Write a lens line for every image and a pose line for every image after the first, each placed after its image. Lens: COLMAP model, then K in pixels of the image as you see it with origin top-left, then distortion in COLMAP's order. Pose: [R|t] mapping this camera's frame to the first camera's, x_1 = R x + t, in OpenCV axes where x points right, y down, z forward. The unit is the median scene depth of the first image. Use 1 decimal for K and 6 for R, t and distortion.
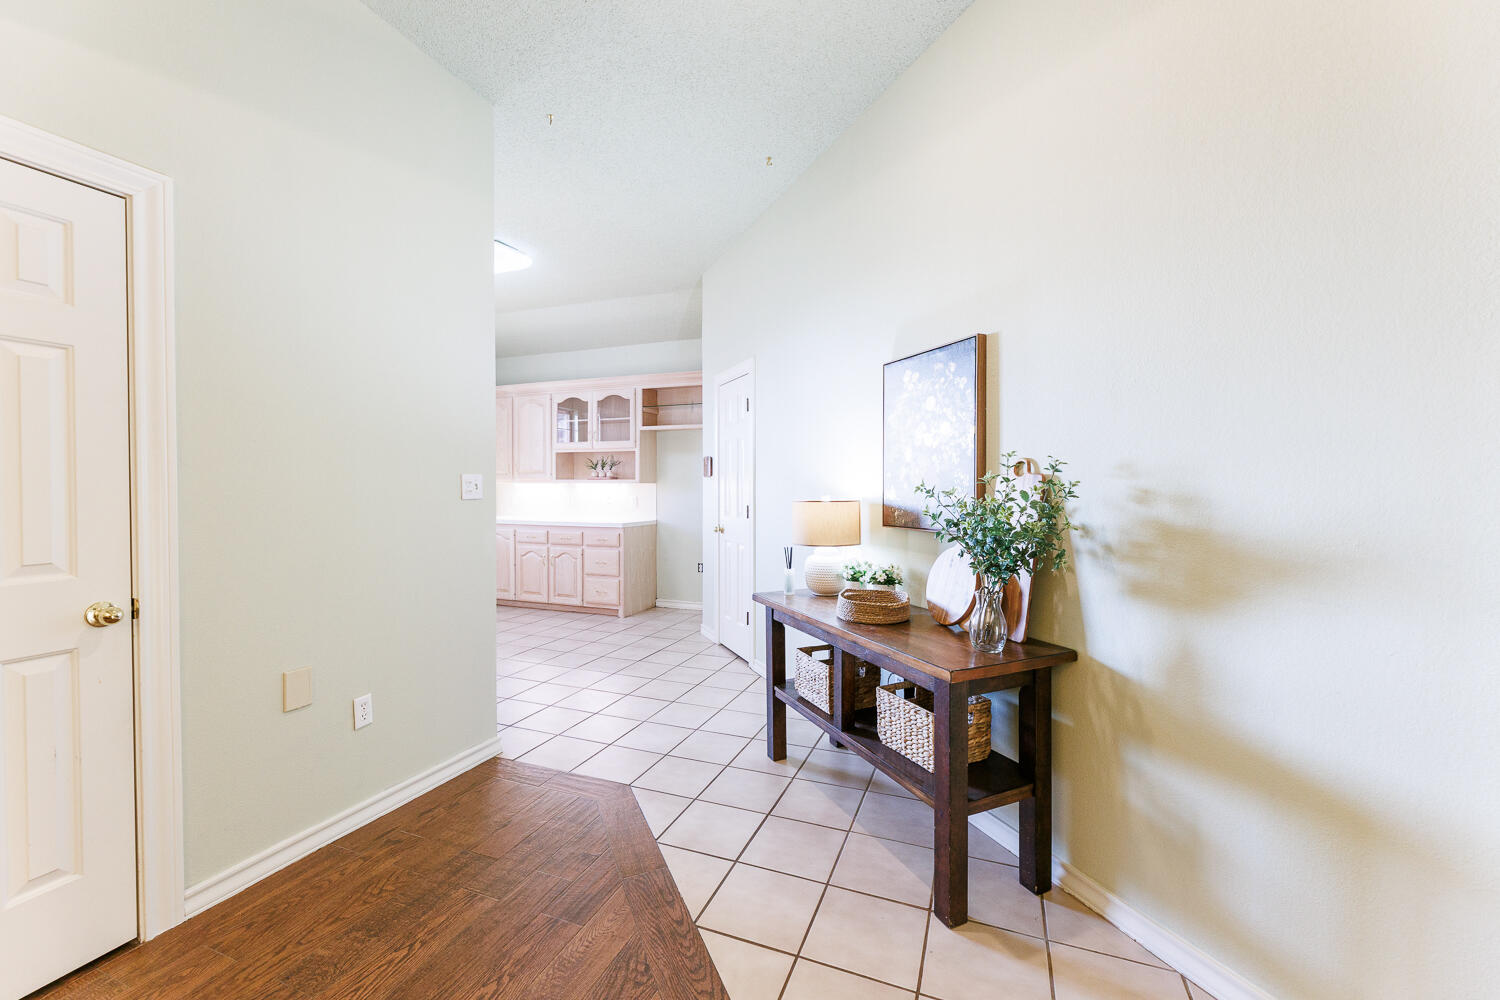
lens RADIAL K [[605.1, 0, 762.2], [0, 605.1, 497.2], [0, 0, 1]] dist [0.001502, -0.000385]
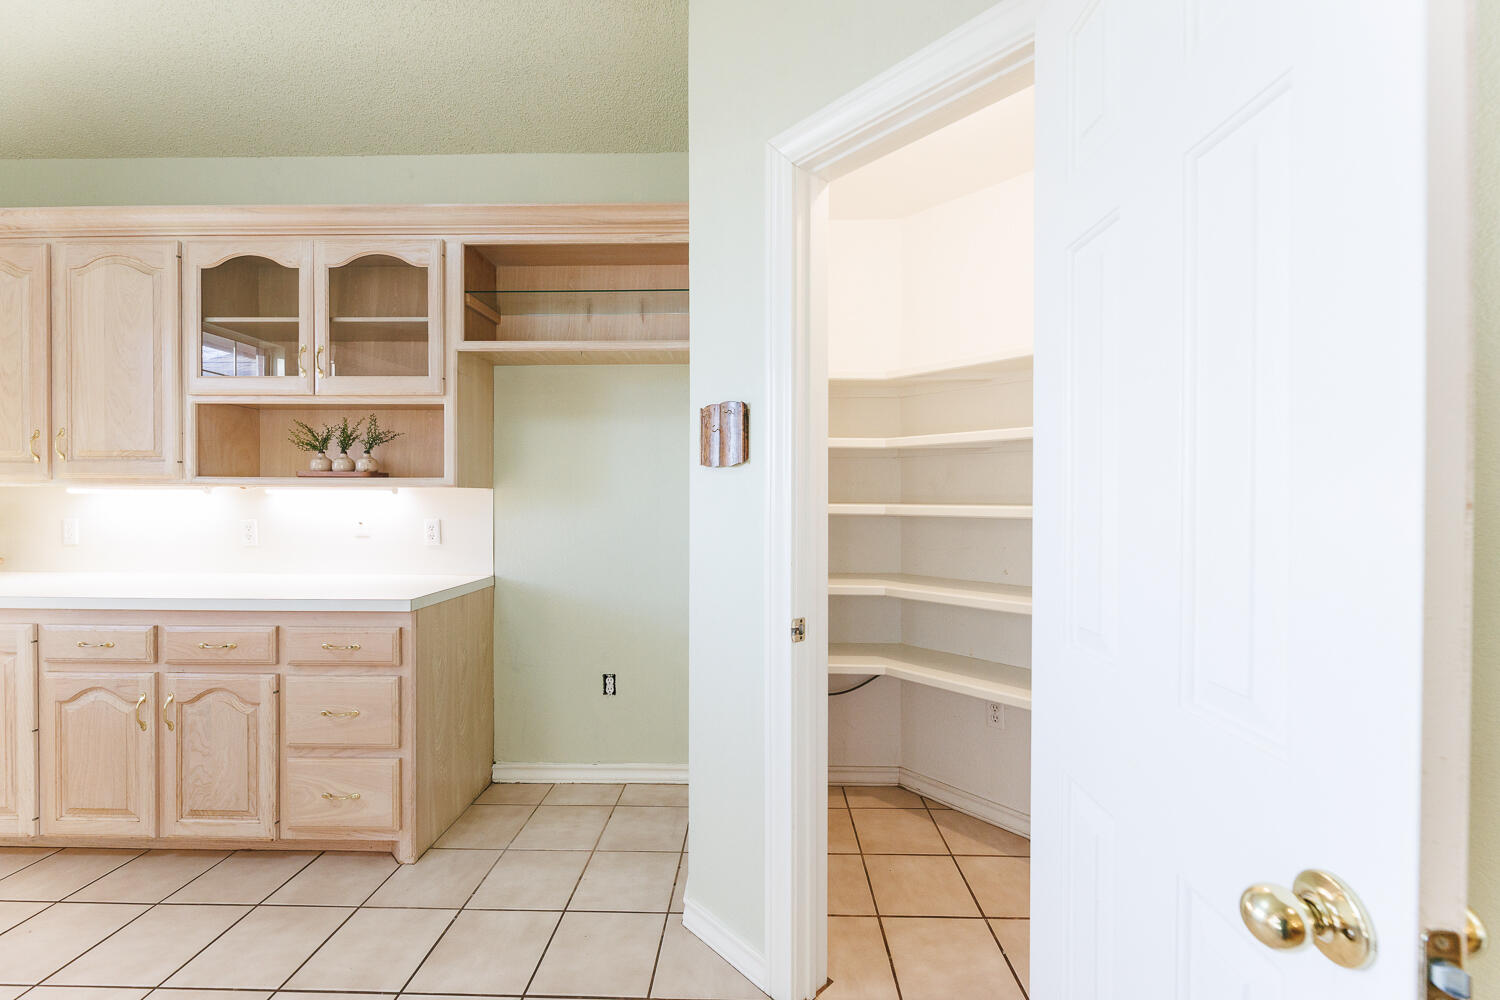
lens RADIAL K [[605.1, 0, 744.2], [0, 605.1, 504.0], [0, 0, 1]] dist [0.001502, -0.000385]
pose [[0.942358, -0.001742, 0.334601, -0.157209], [0.005883, 0.999918, -0.011364, -0.006807], [-0.334554, 0.012678, 0.942291, 0.568275]]
